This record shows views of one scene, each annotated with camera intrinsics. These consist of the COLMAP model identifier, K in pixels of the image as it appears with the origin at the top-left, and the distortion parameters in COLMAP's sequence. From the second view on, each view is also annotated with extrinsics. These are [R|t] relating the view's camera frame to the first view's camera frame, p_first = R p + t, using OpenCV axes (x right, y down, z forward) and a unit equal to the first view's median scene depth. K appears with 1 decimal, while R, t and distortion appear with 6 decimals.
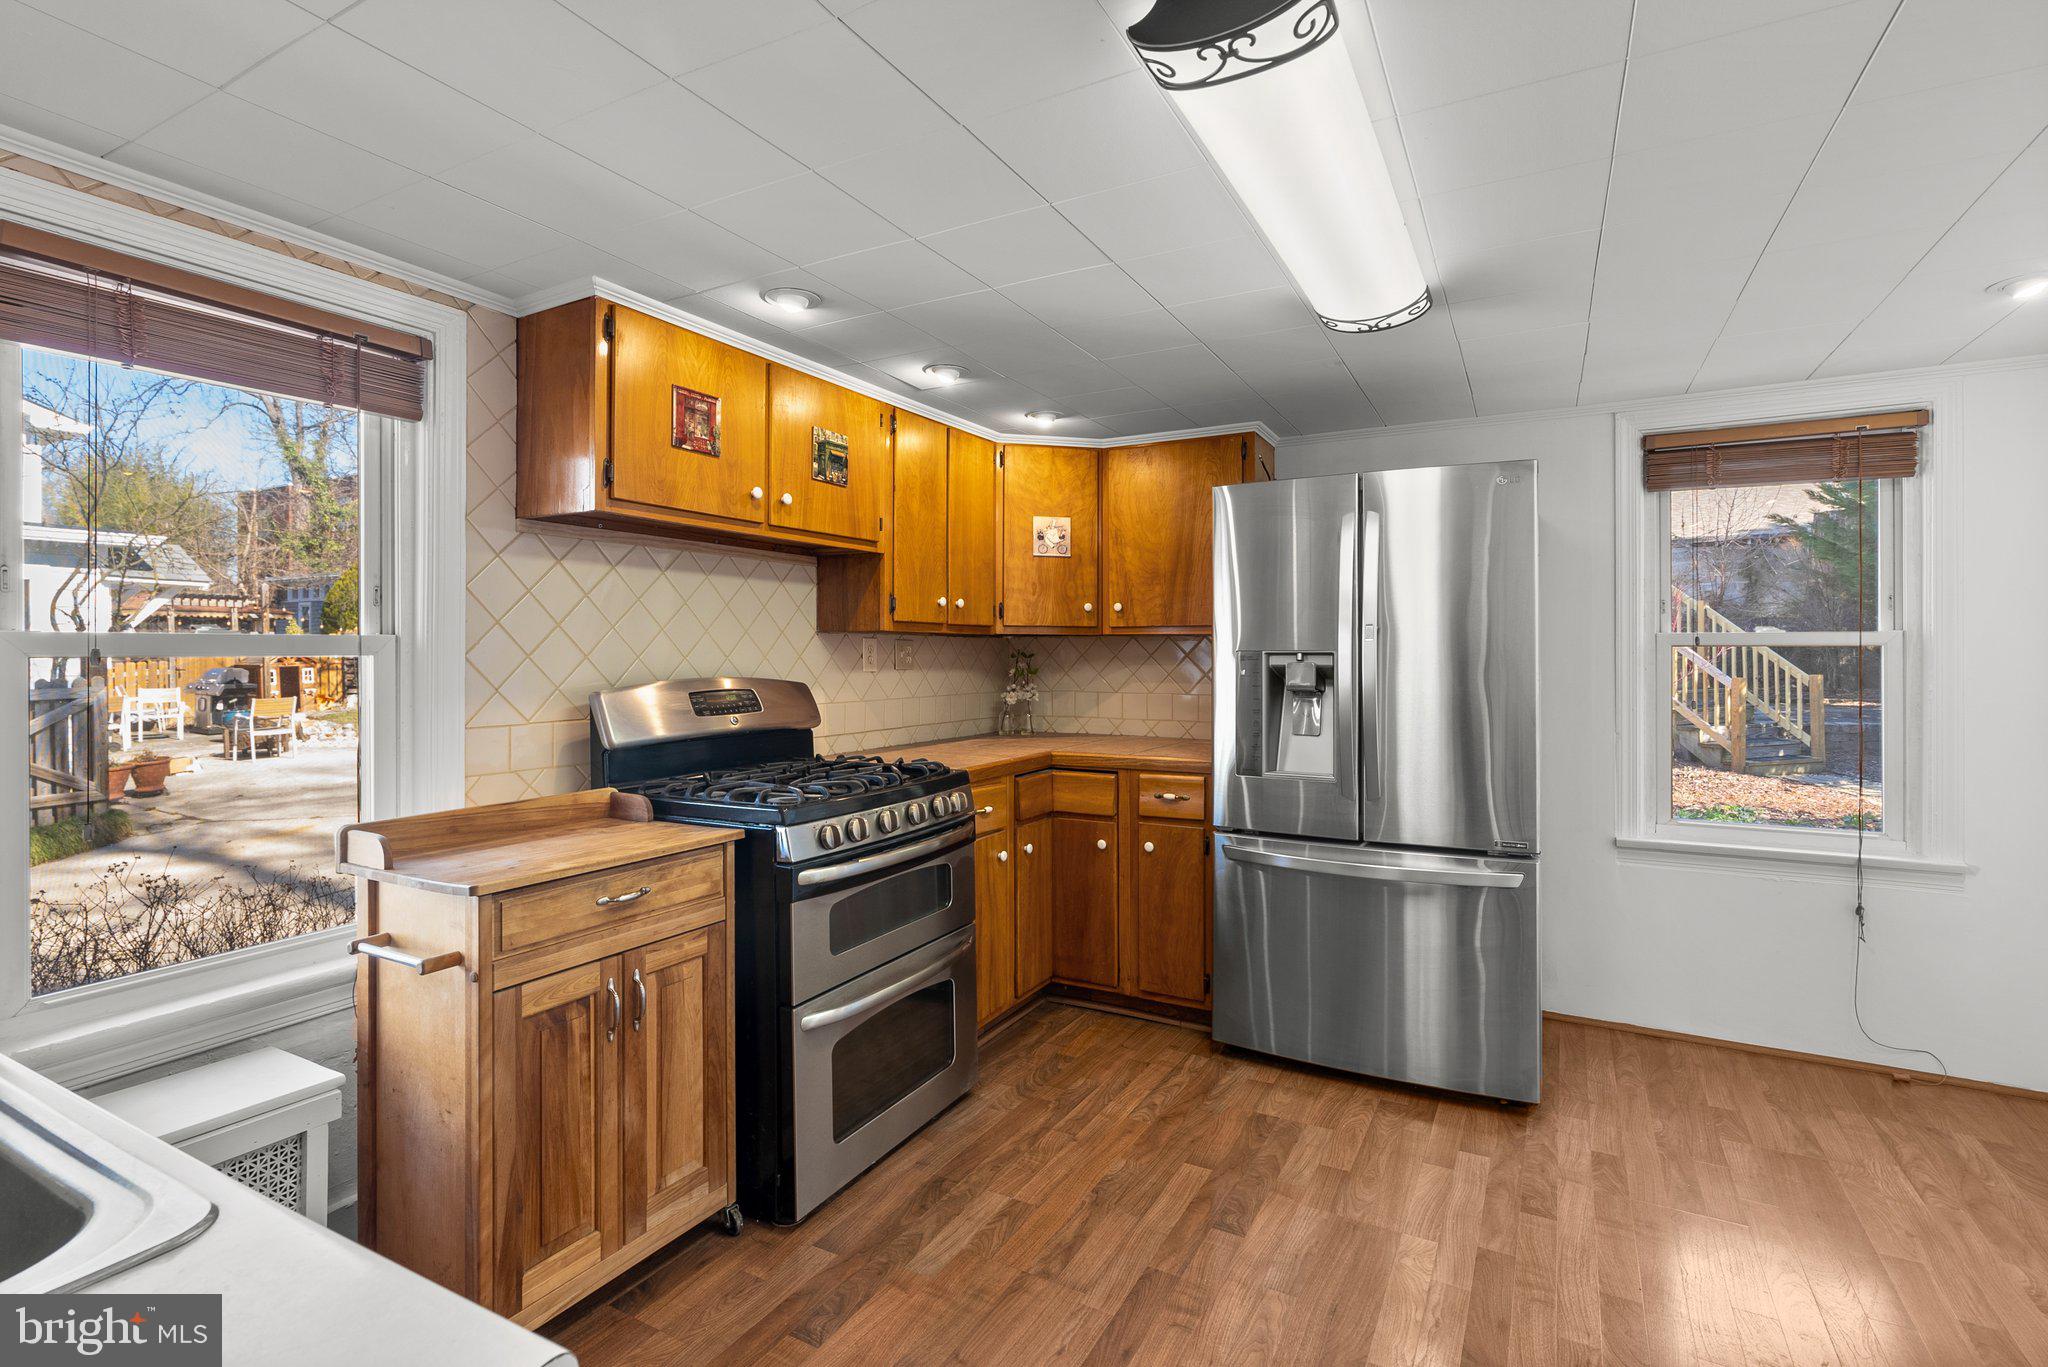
lens RADIAL K [[949.7, 0, 1033.1], [0, 949.7, 654.1], [0, 0, 1]] dist [-0.013847, 0.006748]
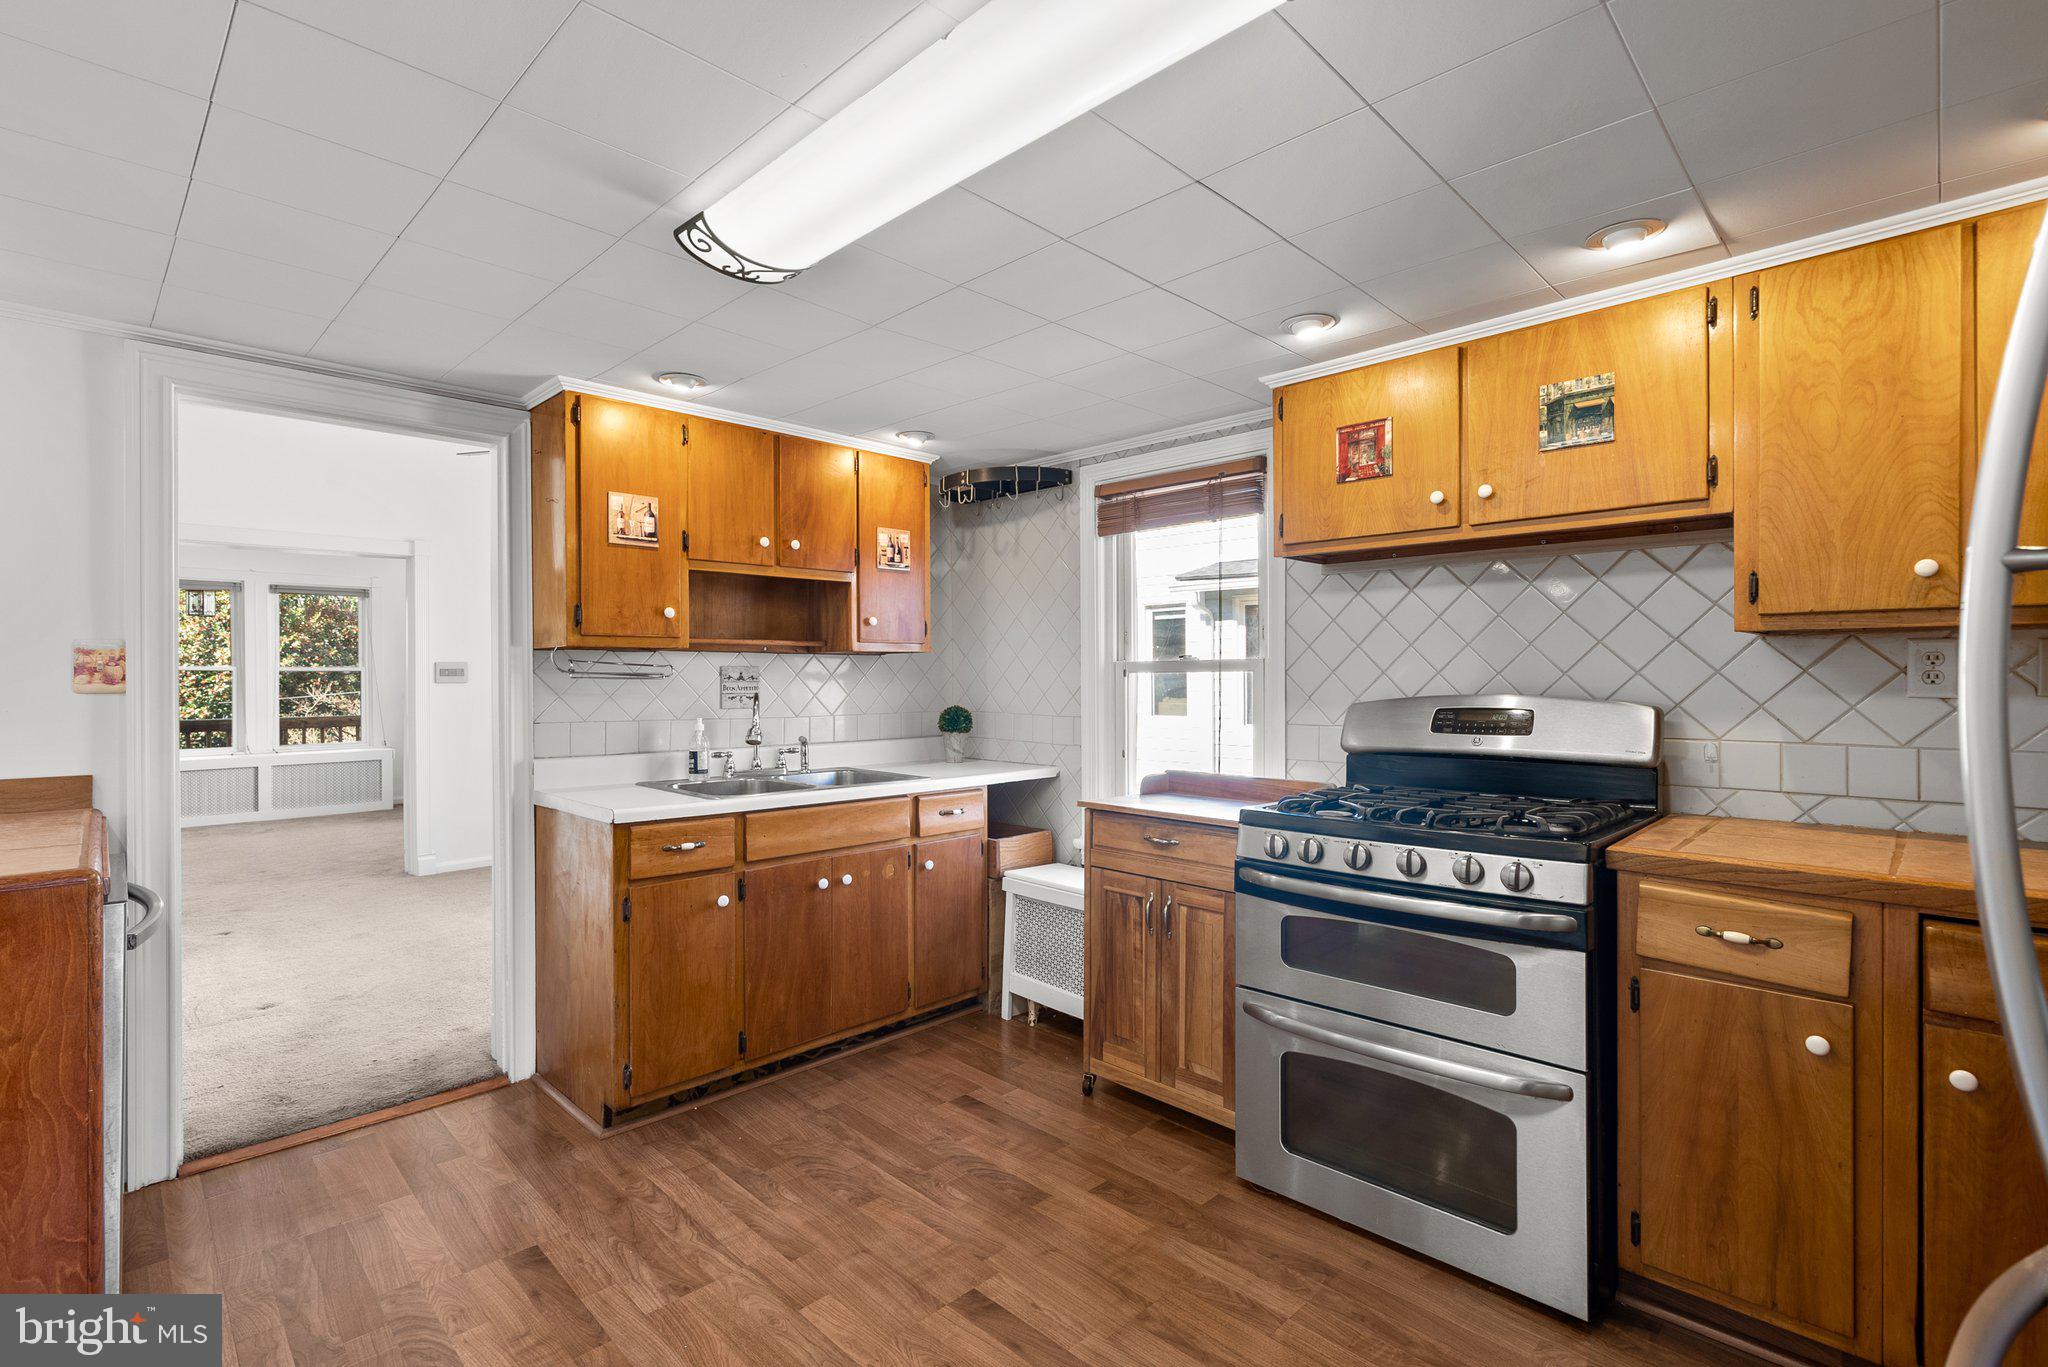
lens RADIAL K [[949.7, 0, 1006.6], [0, 949.7, 677.3], [0, 0, 1]] dist [-0.013847, 0.006748]
pose [[-0.291212, 0.005808, -0.956641, 0.717433], [0.004954, 0.999977, 0.004563, 0.001535], [0.956646, -0.003410, -0.291234, 0.851688]]
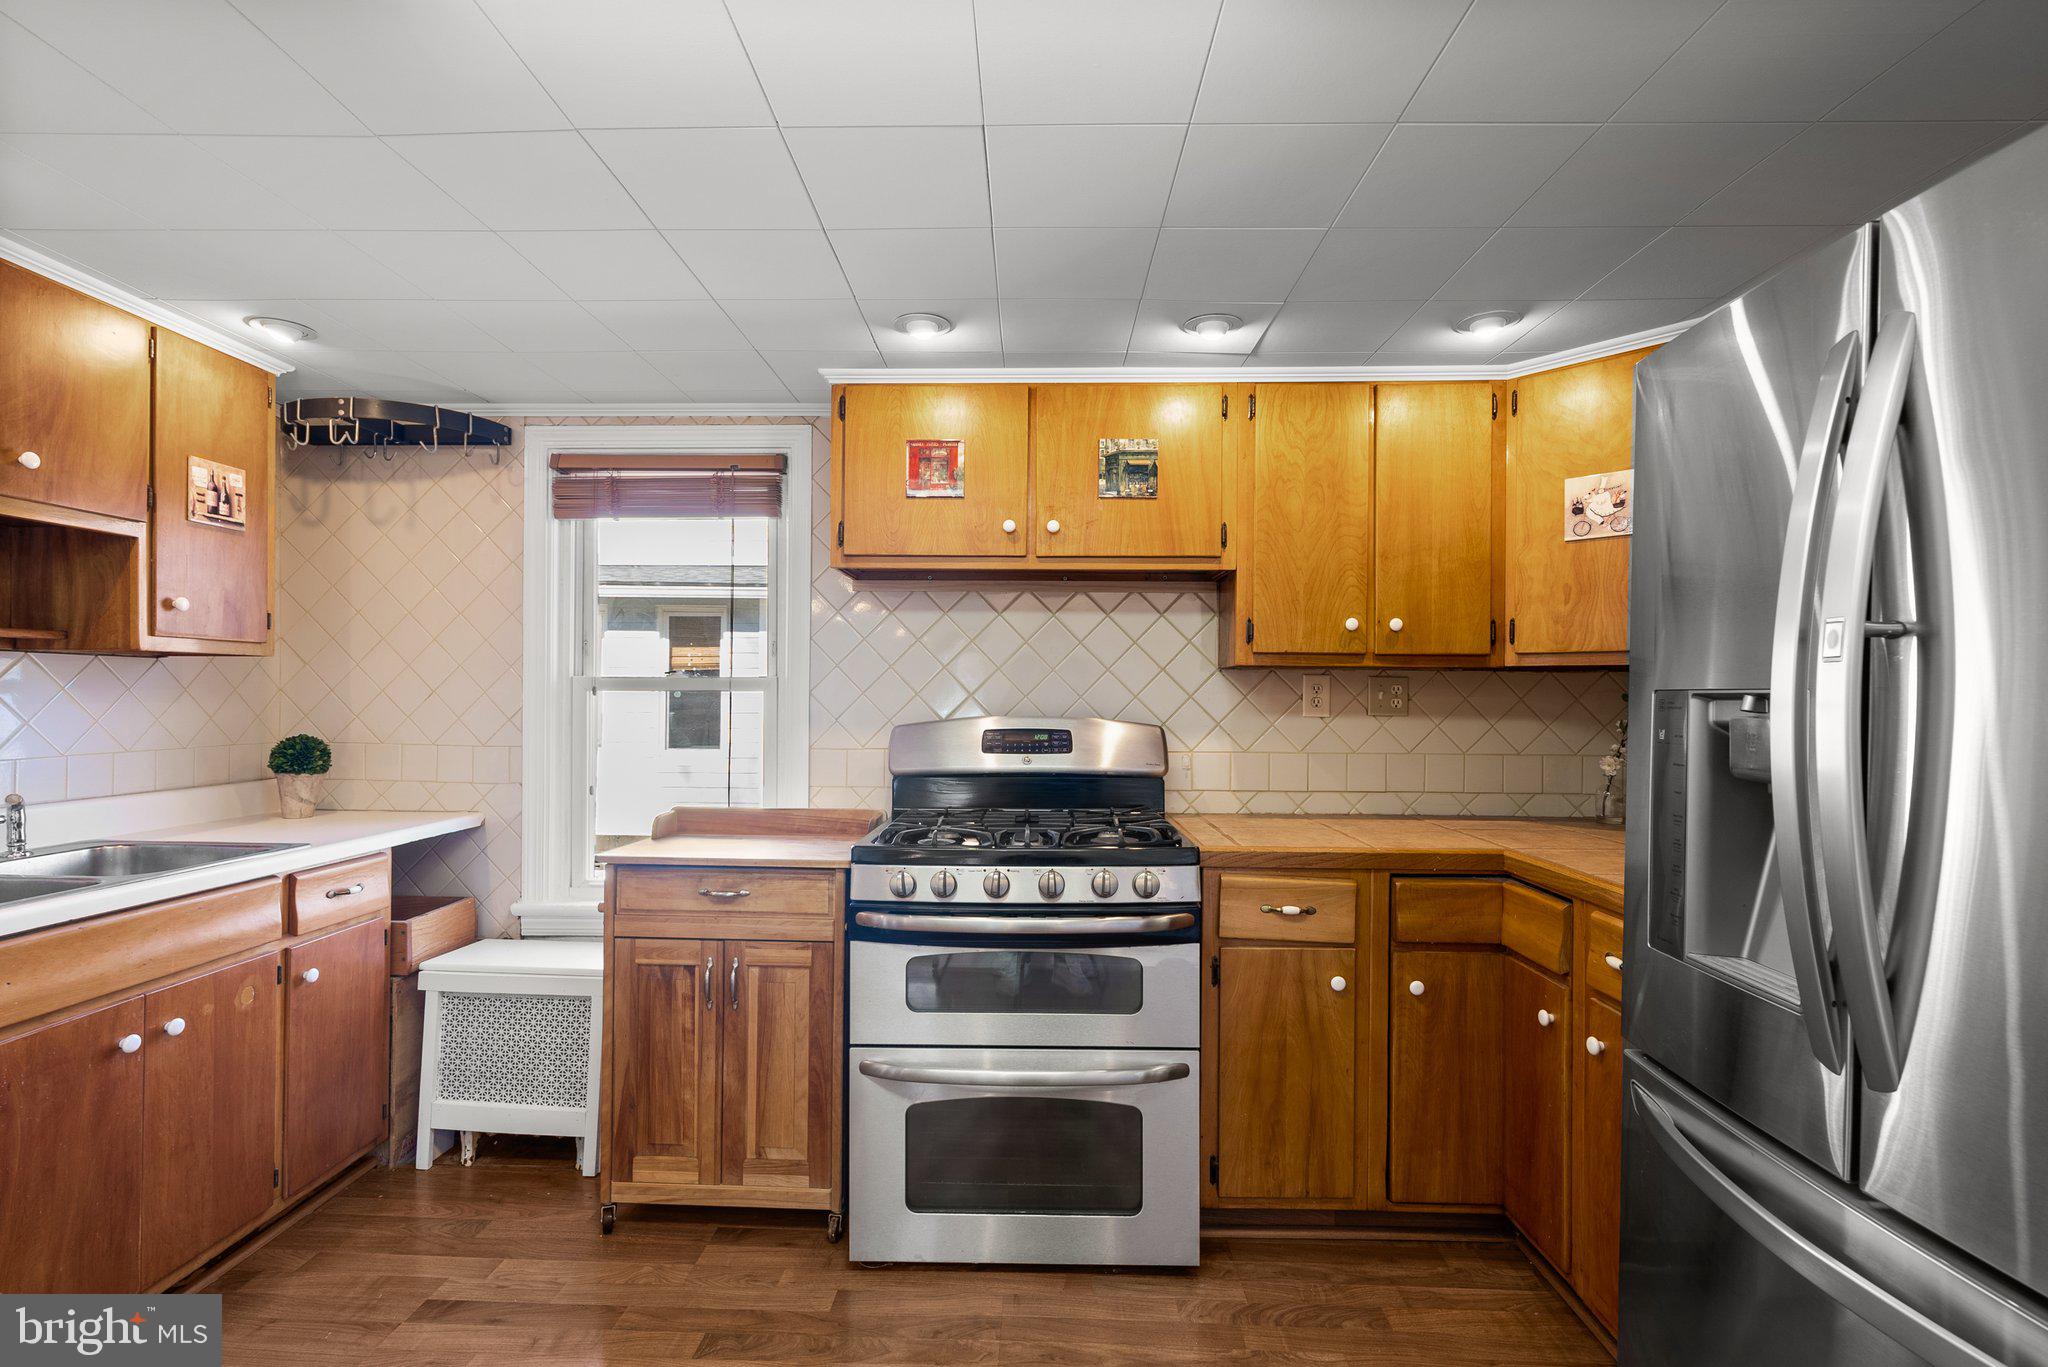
lens RADIAL K [[949.7, 0, 1014.7], [0, 949.7, 691.8], [0, 0, 1]] dist [-0.013847, 0.006748]
pose [[0.454313, 0.002307, -0.890839, 0.568812], [-0.008128, 0.999966, -0.001555, 0.001116], [0.890805, 0.007947, 0.454316, 0.556349]]
